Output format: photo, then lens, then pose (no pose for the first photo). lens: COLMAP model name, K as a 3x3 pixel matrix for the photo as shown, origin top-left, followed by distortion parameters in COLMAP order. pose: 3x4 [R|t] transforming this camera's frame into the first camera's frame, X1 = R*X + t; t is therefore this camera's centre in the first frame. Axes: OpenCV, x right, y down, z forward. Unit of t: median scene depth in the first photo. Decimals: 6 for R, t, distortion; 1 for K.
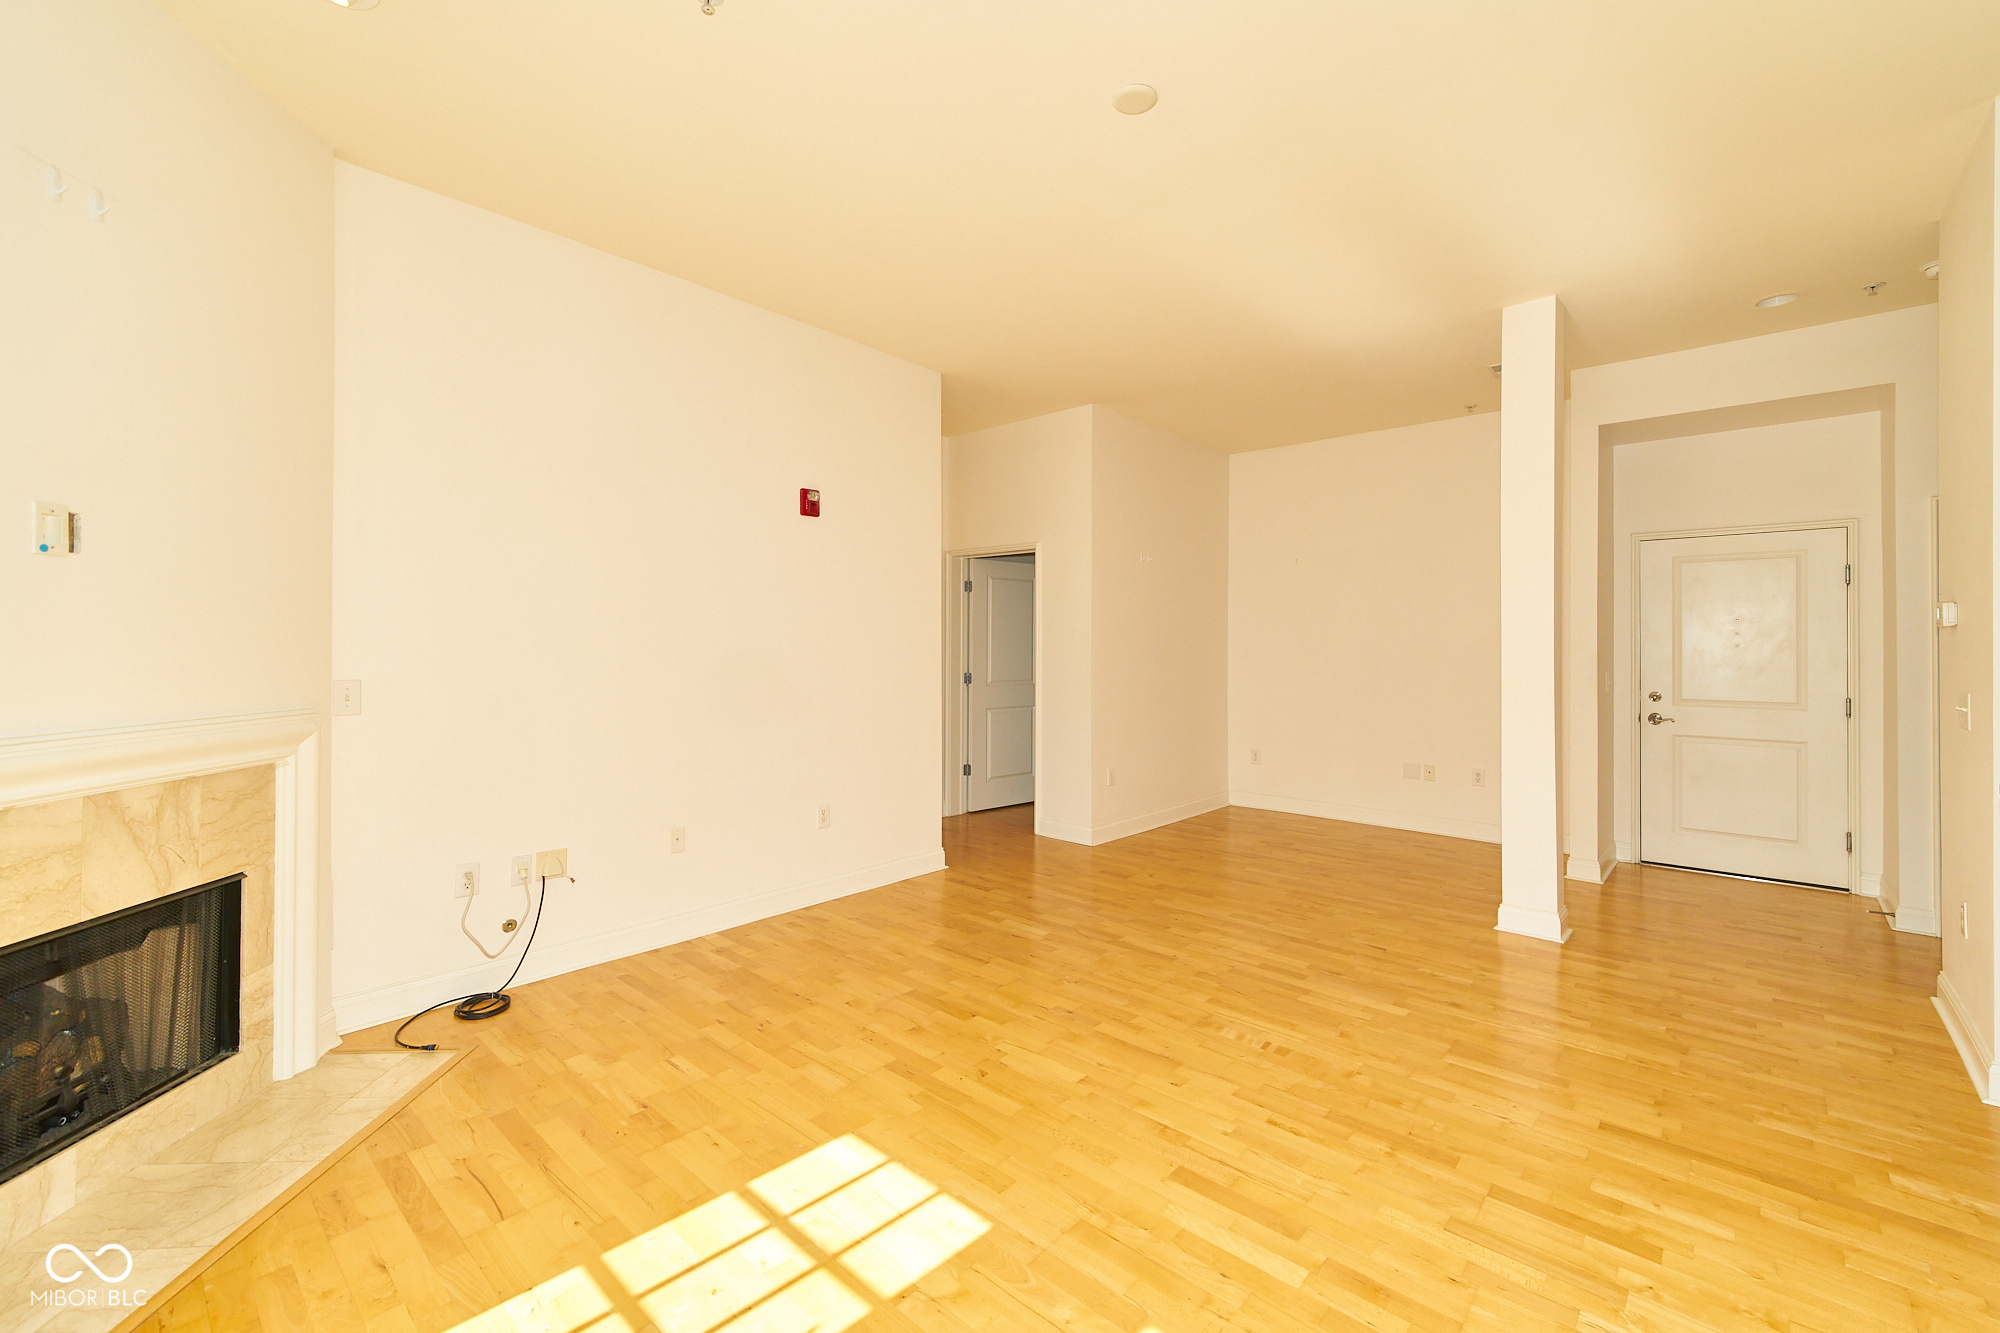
lens RADIAL K [[833.8, 0, 1007.6], [0, 833.8, 634.3], [0, 0, 1]] dist [0.010347, 0.000037]
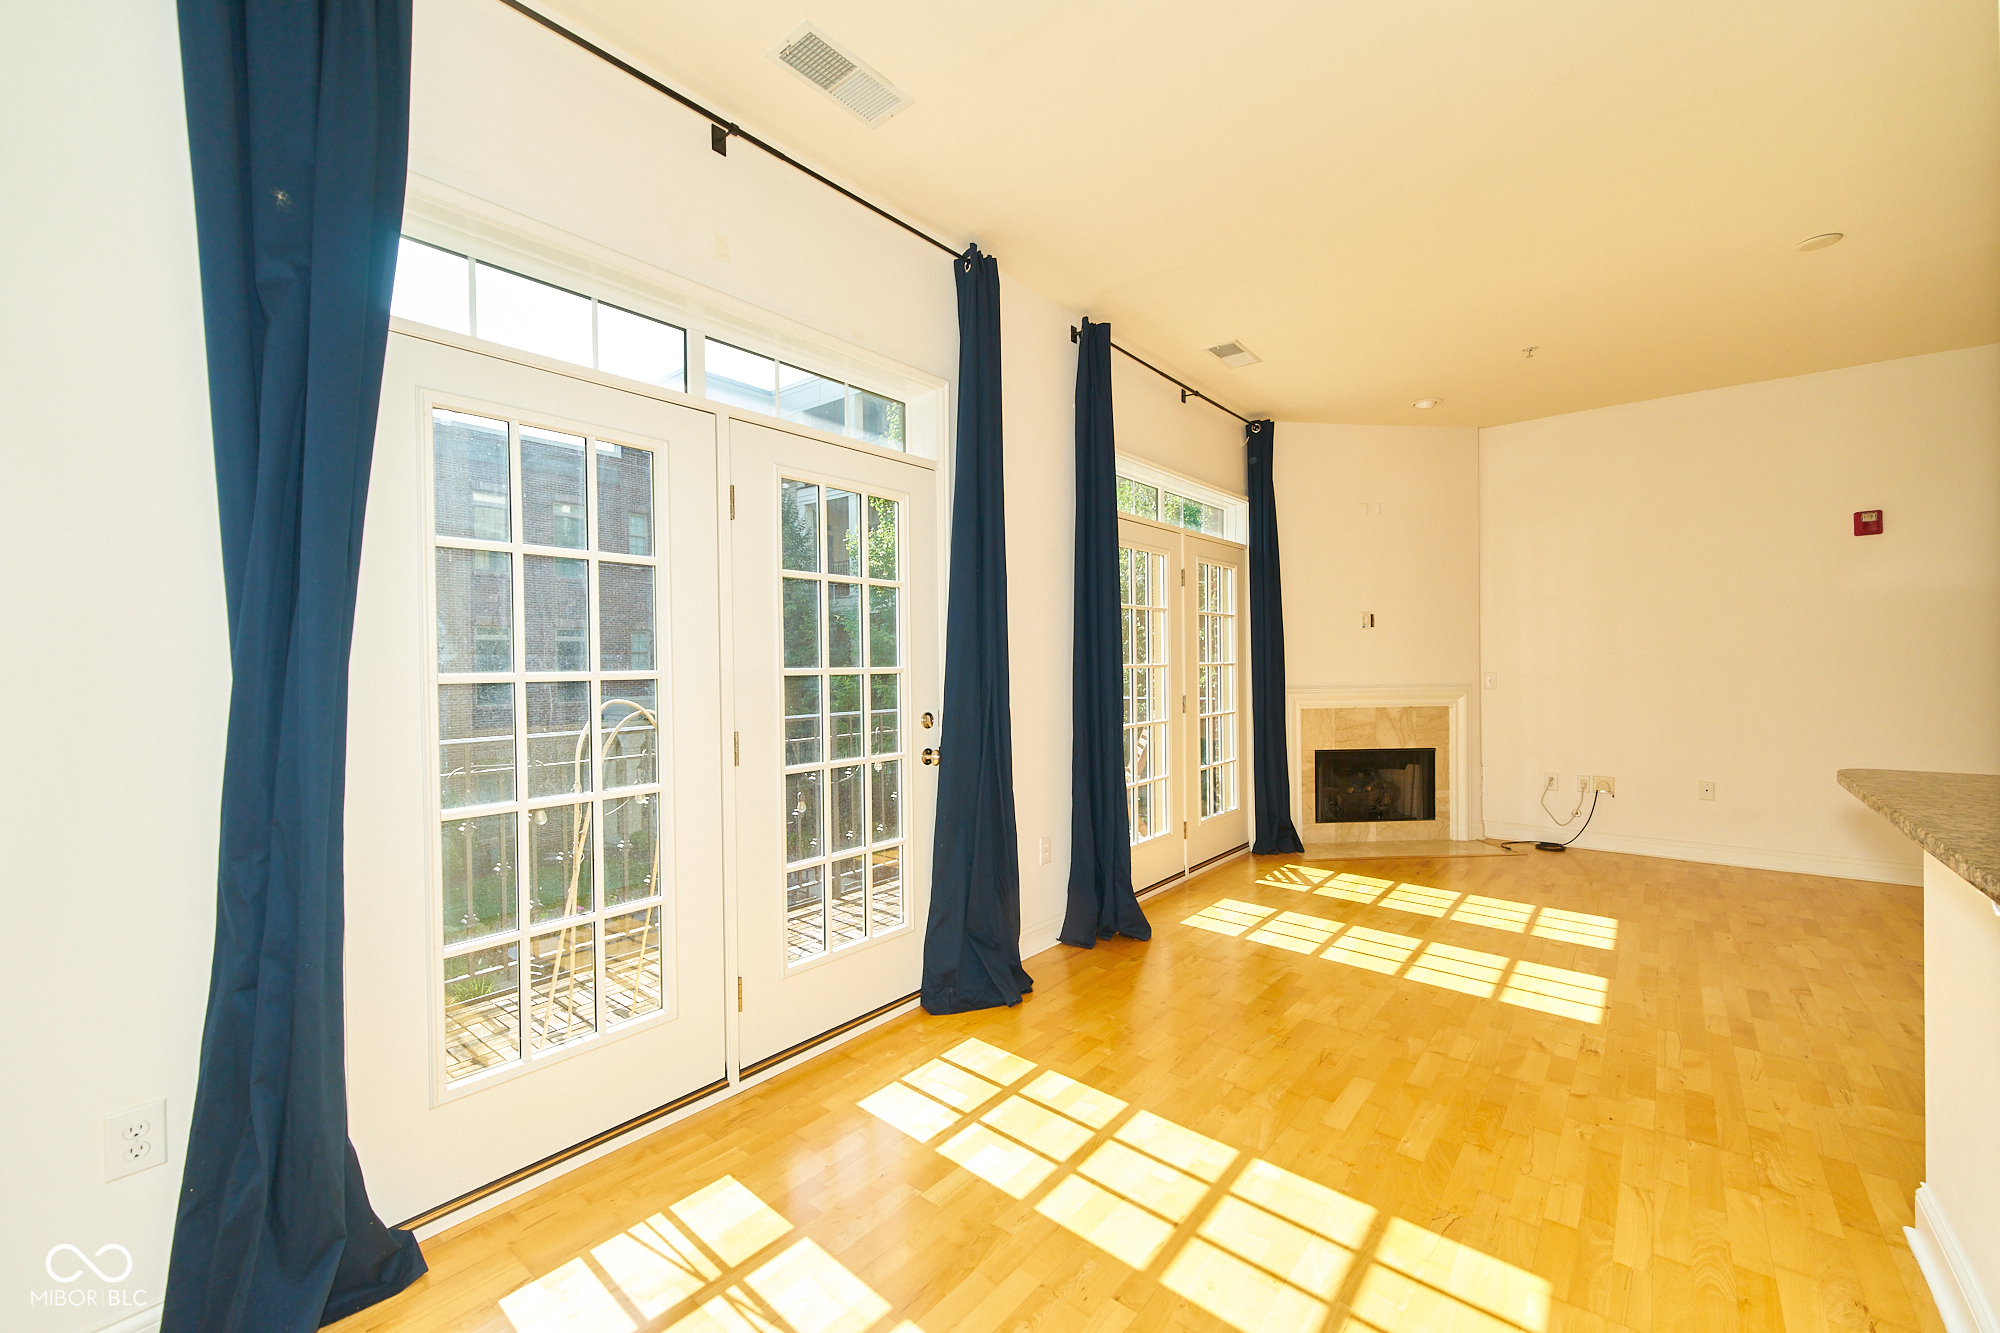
lens RADIAL K [[811.9, 0, 1000.0], [0, 811.9, 666.5], [0, 0, 1]] dist [0.000320, -0.000104]
pose [[0.050750, -0.001387, -0.998710, 1.481239], [0.023647, 0.999720, -0.000187, 0.012965], [0.998431, -0.023607, 0.050769, -0.411344]]
